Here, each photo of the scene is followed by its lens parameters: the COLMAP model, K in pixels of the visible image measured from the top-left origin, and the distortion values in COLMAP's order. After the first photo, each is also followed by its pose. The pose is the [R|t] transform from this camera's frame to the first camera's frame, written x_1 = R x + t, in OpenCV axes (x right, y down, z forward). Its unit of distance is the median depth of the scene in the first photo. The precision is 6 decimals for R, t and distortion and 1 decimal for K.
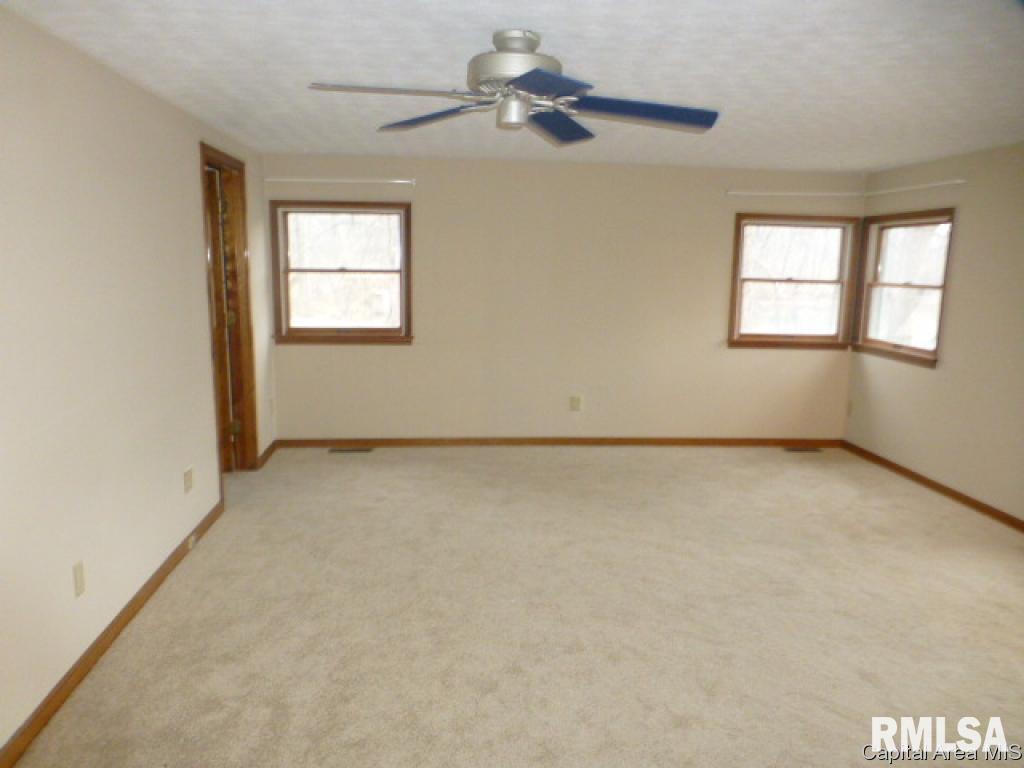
lens RADIAL K [[729.3, 0, 529.7], [0, 729.3, 397.5], [0, 0, 1]] dist [-0.028699, -0.006445]
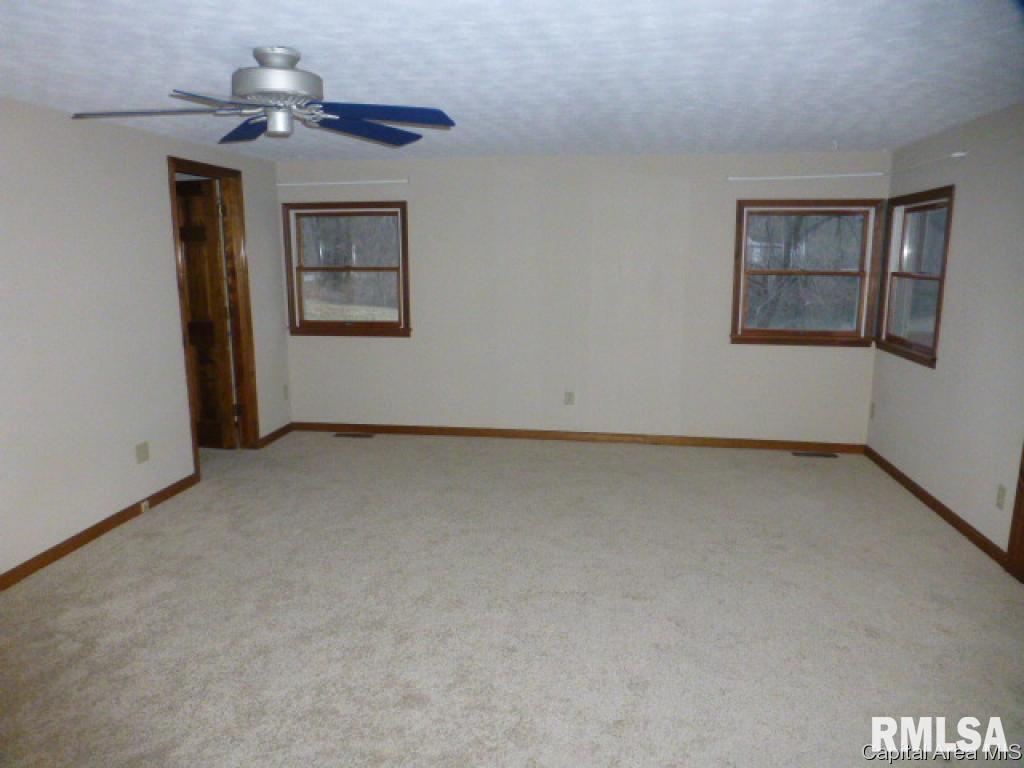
lens RADIAL K [[738.0, 0, 505.2], [0, 738.0, 387.4], [0, 0, 1]] dist [-0.057002, 0.050338]
pose [[0.971272, 0.024627, -0.236695, 0.270898], [-0.026363, 0.999644, -0.004170, 0.001282], [0.236508, 0.010290, 0.971575, 0.008863]]
